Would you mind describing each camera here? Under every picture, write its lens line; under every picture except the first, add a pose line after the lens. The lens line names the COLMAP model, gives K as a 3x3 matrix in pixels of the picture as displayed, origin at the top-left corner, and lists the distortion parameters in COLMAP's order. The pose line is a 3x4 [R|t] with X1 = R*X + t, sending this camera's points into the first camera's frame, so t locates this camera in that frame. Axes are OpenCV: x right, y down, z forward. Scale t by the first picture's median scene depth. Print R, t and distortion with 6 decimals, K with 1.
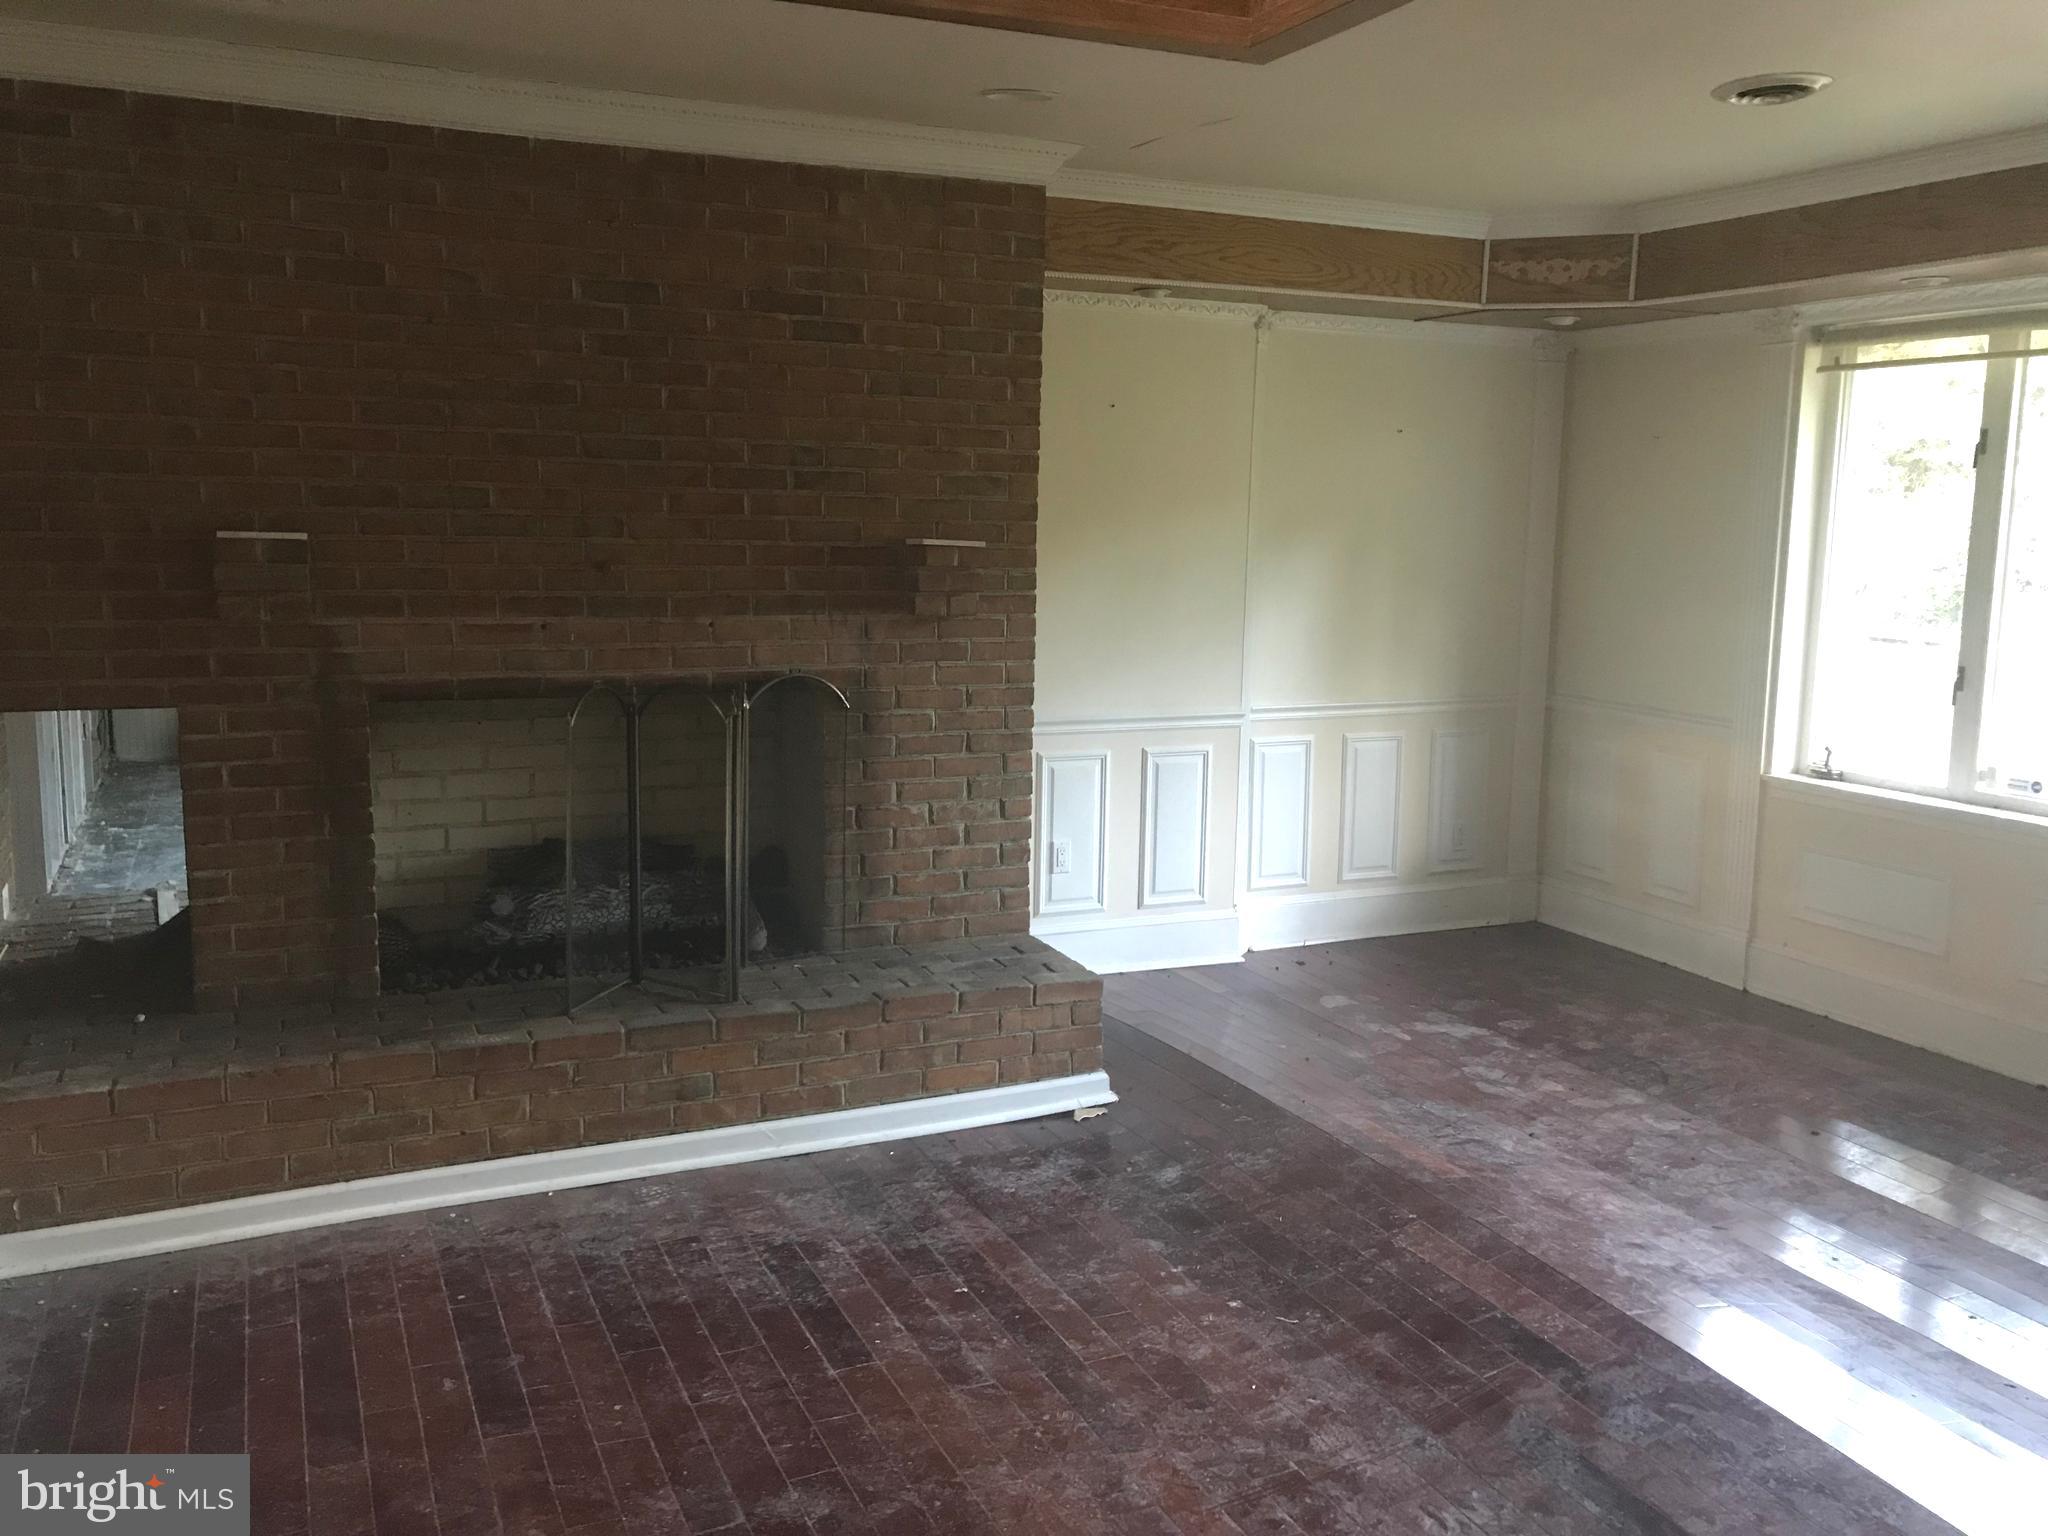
lens RADIAL K [[1656.2, 0, 1019.5], [0, 1656.2, 767.2], [0, 0, 1]] dist [0.030852, -0.012836]
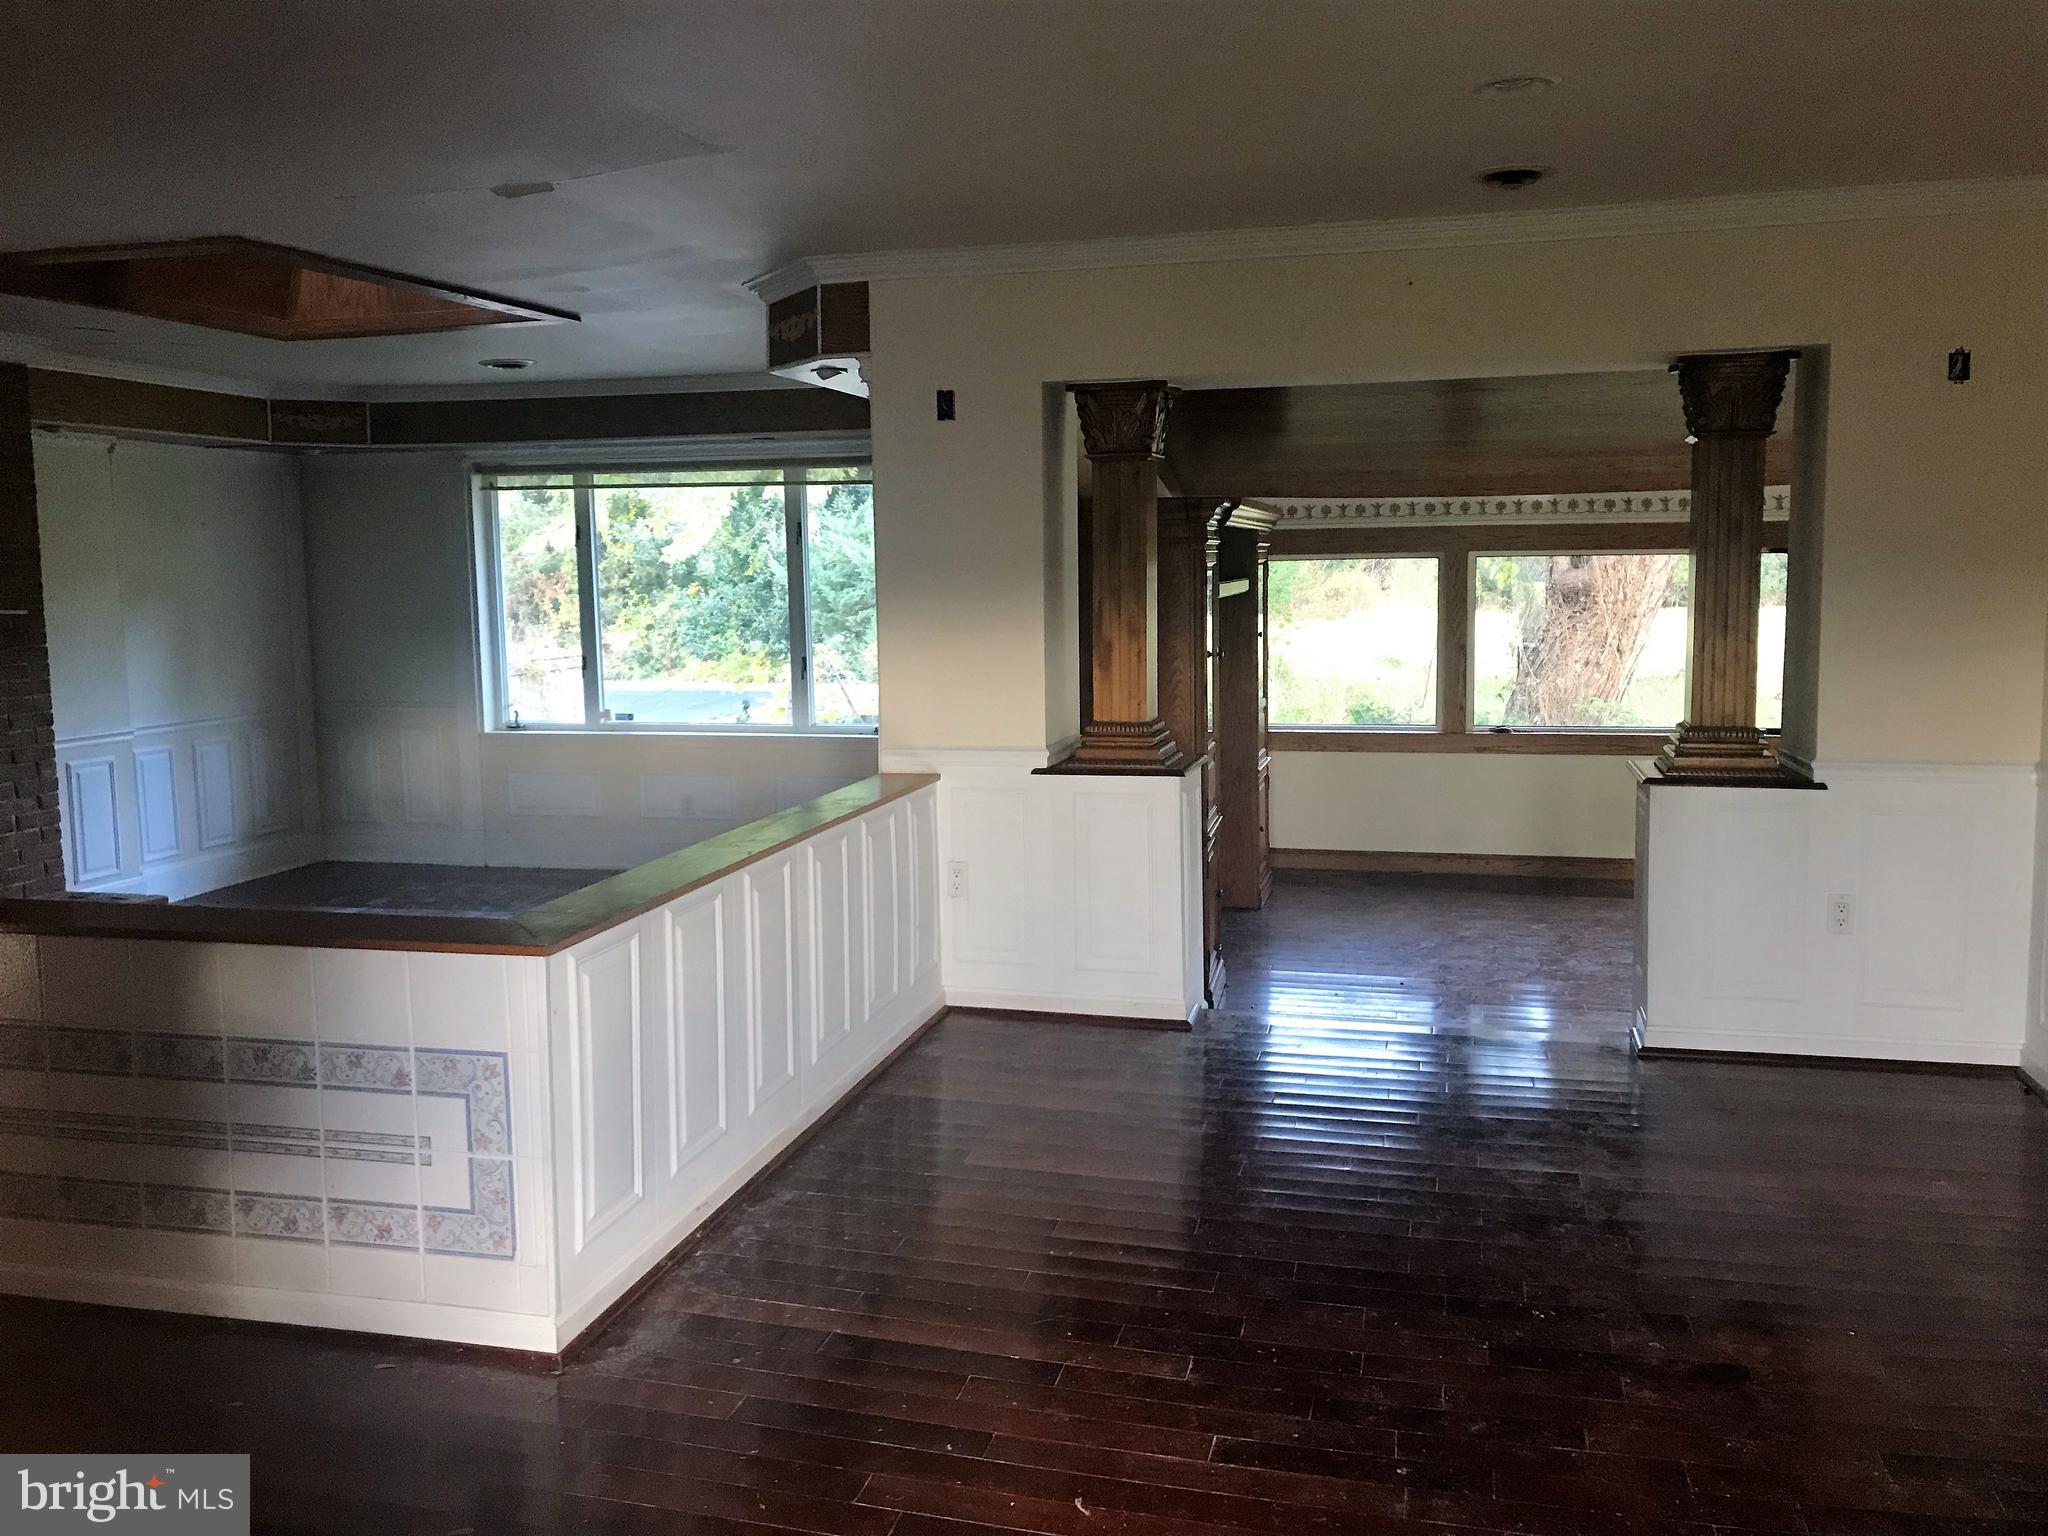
lens RADIAL K [[1656.2, 0, 1021.0], [0, 1656.2, 763.6], [0, 0, 1]] dist [0.030852, -0.012836]
pose [[0.620065, -0.120862, 0.775185, -0.517333], [0.145751, 0.988608, 0.037553, 0.053531], [-0.770893, 0.089699, 0.630617, -0.458546]]
